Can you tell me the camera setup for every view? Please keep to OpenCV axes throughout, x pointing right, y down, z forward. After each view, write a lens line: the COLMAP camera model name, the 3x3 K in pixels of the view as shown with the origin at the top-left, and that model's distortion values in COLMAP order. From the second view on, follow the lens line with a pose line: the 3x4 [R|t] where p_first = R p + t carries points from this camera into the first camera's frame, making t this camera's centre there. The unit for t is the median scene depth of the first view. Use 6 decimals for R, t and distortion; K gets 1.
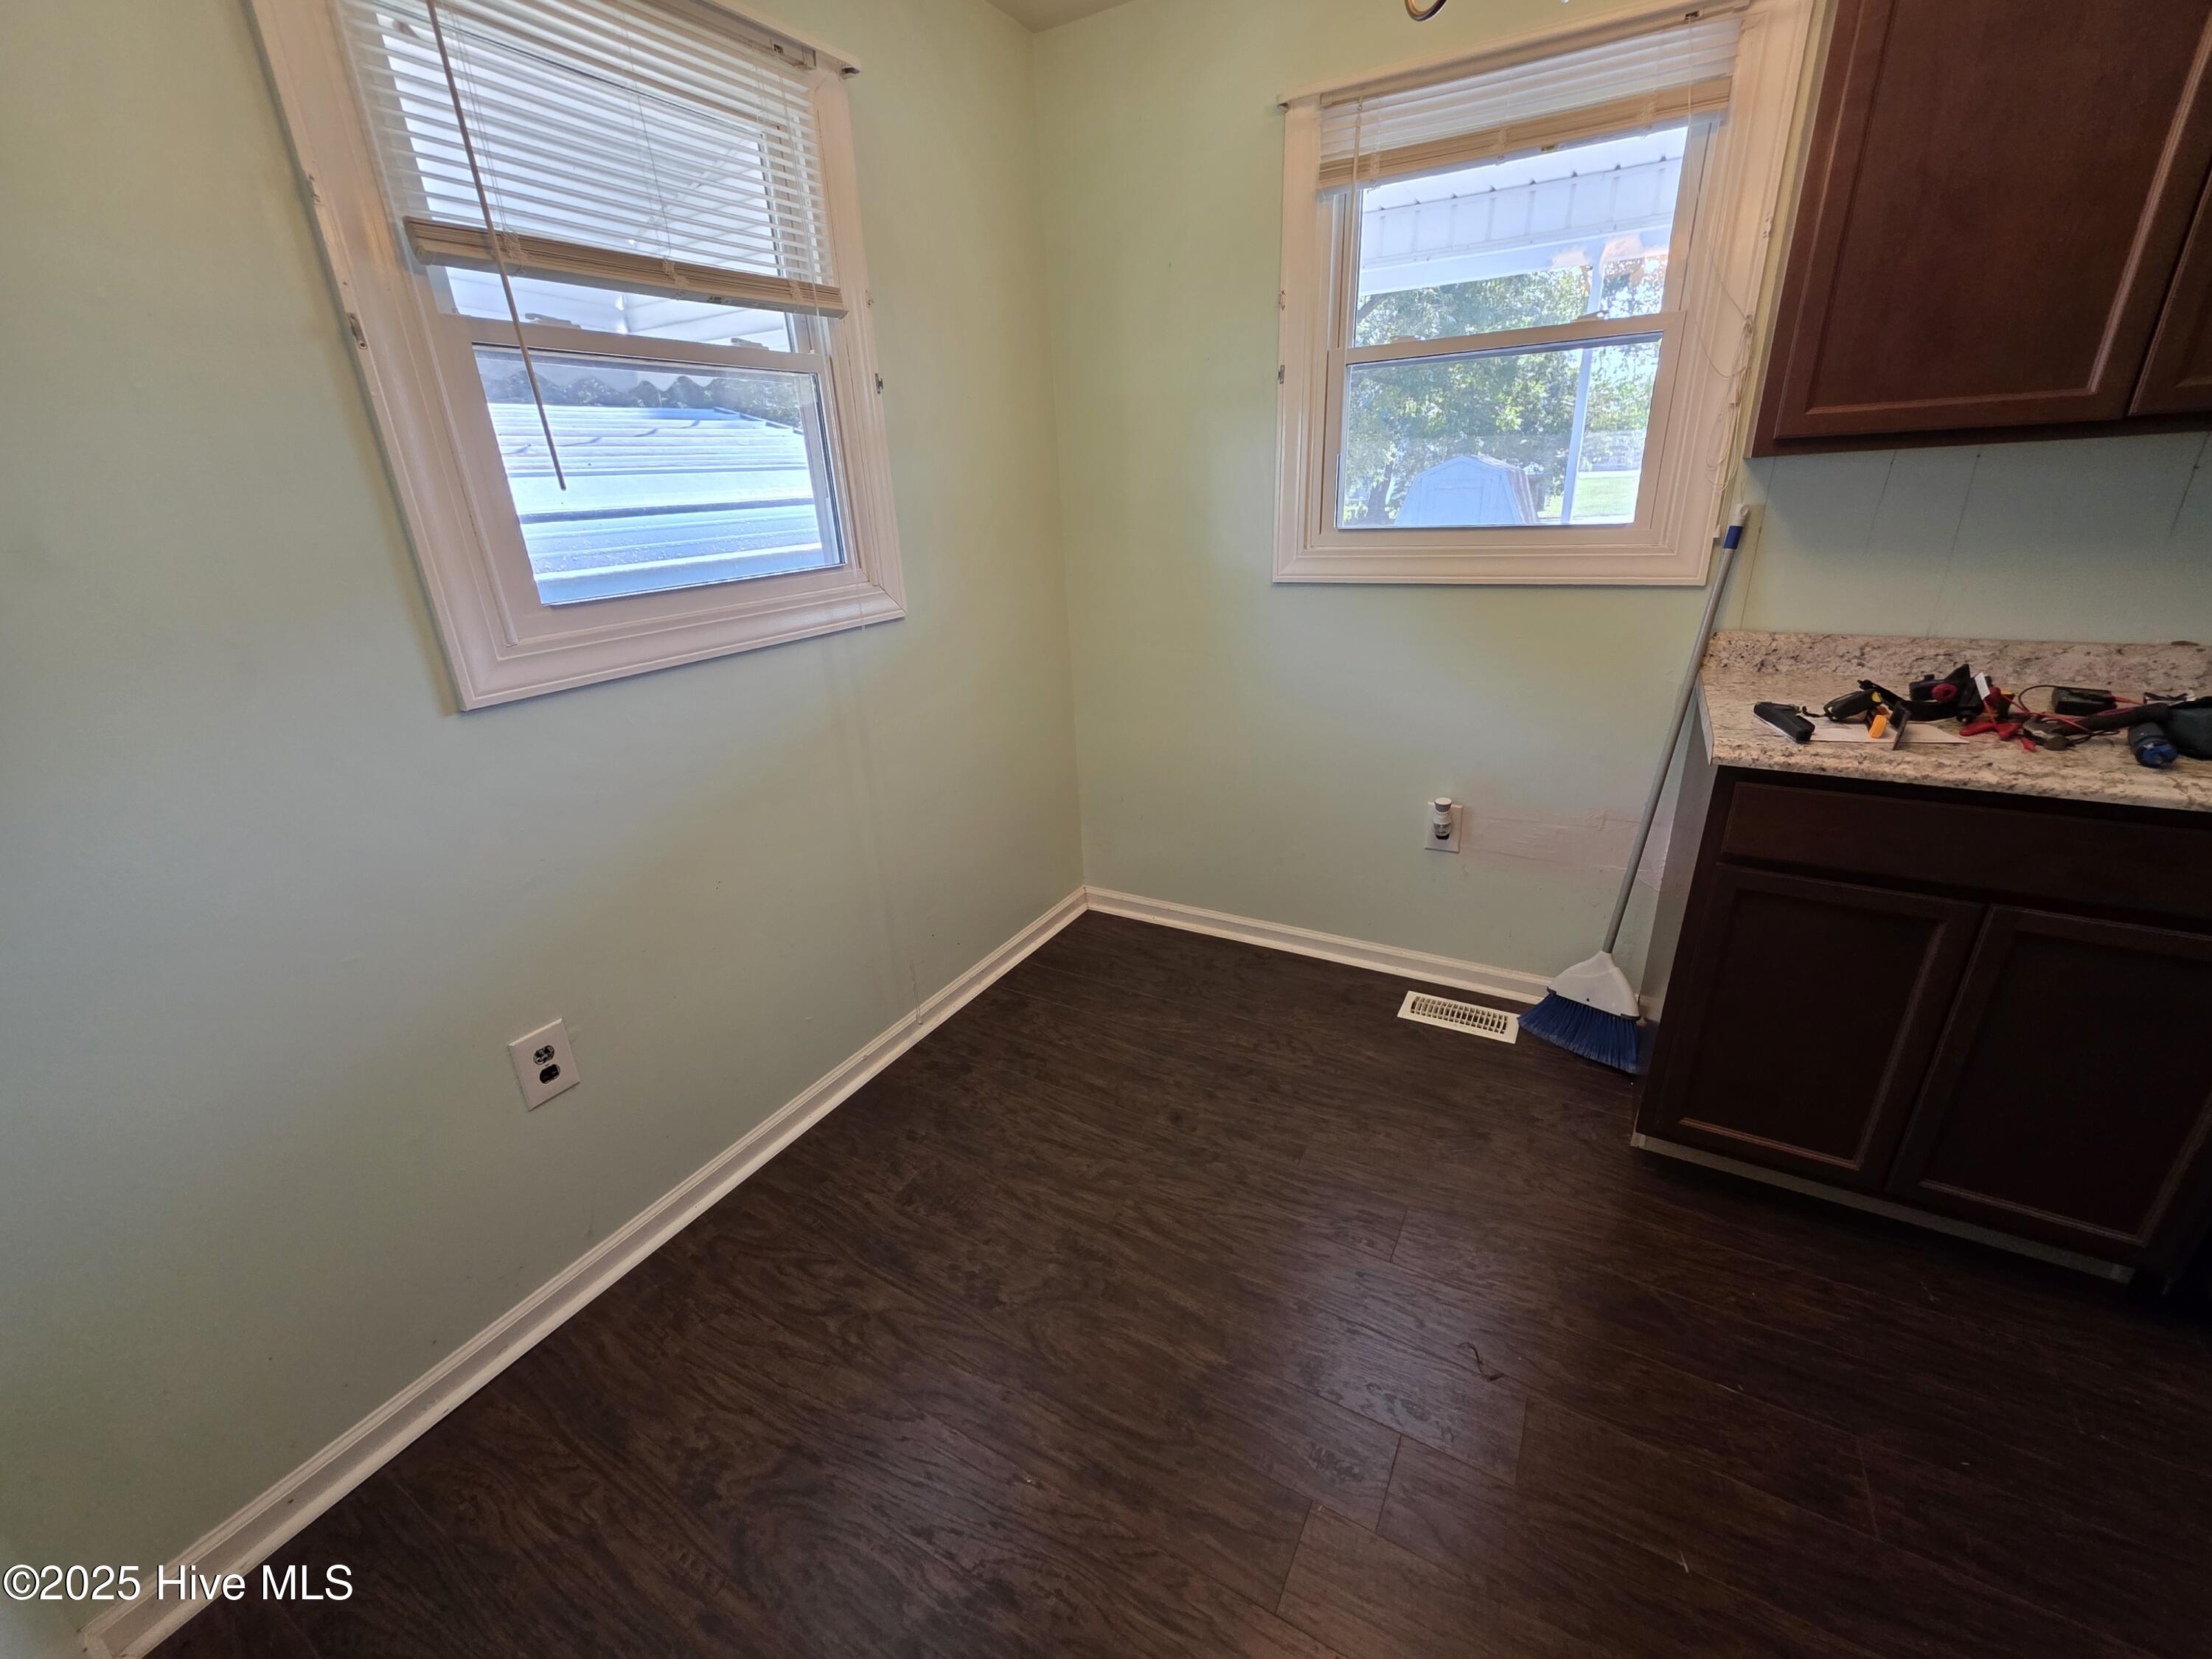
lens RADIAL K [[894.4, 0, 1104.8], [0, 894.4, 829.9], [0, 0, 1]] dist [0.002339, -0.000055]
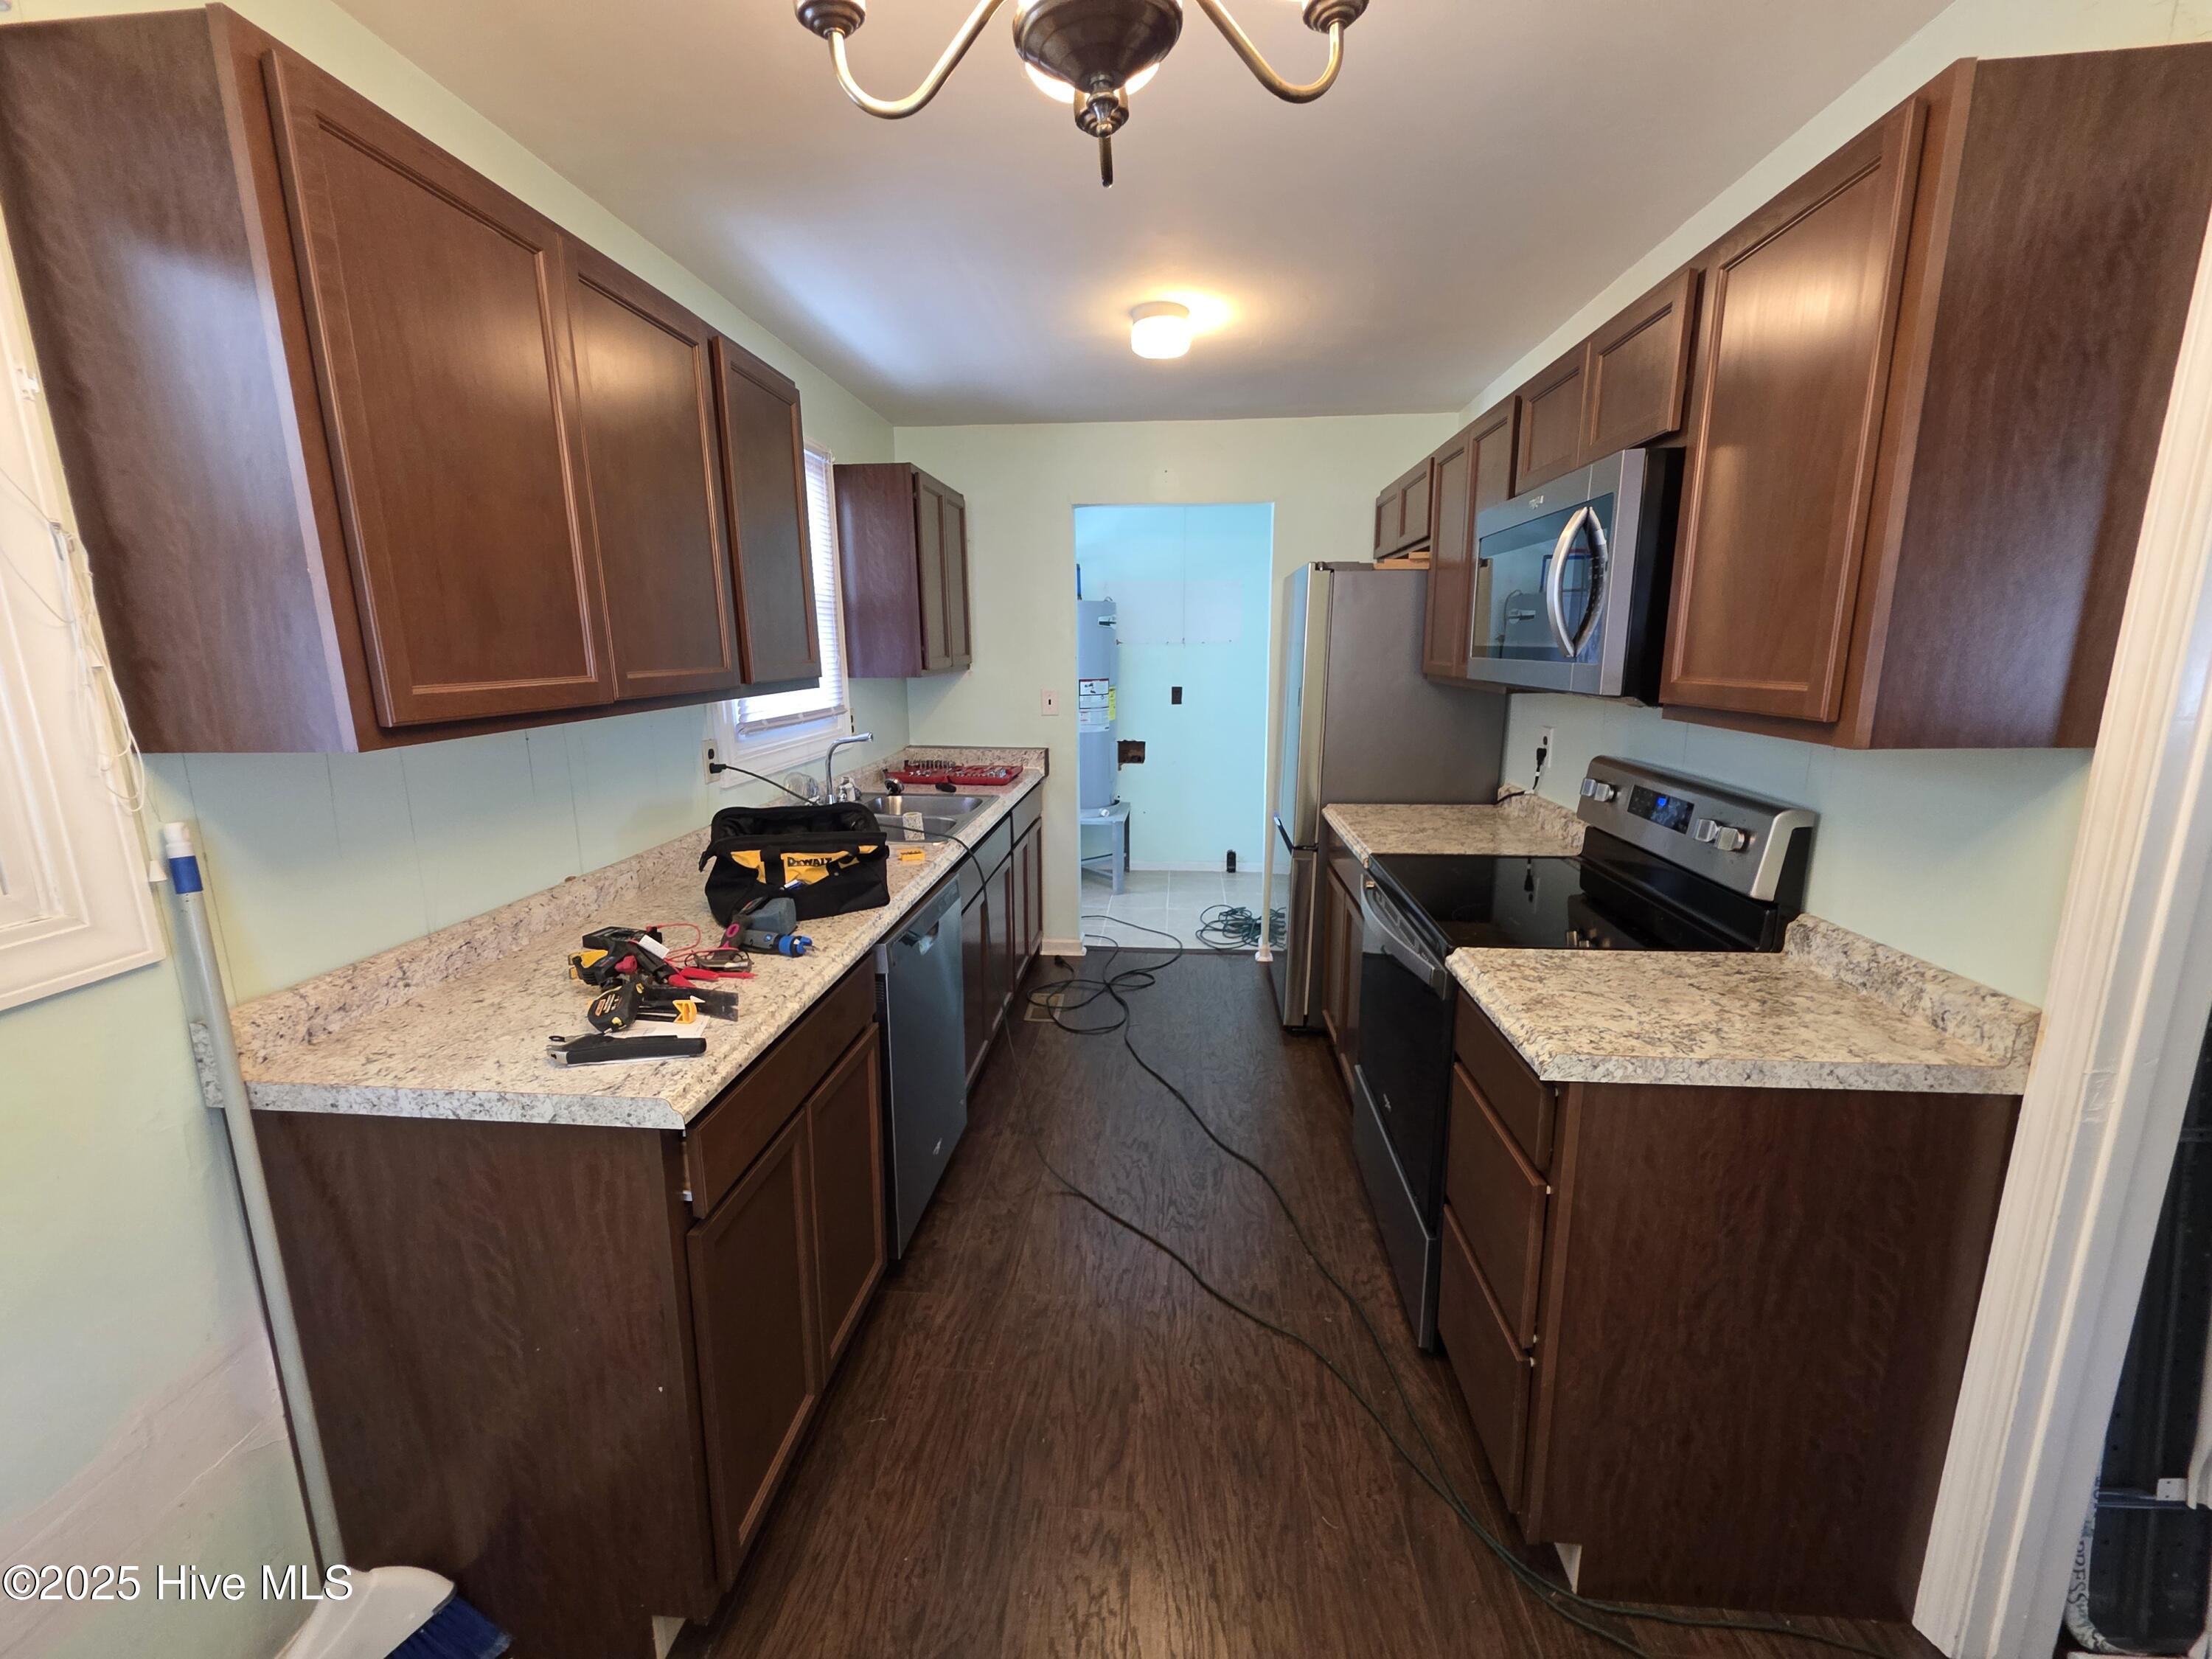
lens RADIAL K [[894.4, 0, 1101.3], [0, 894.4, 828.4], [0, 0, 1]] dist [0.002339, -0.000055]
pose [[-0.415272, -0.136822, 0.899349, -0.093277], [0.357130, 0.884735, 0.299502, -0.315013], [-0.836664, 0.445559, -0.318543, 0.661167]]
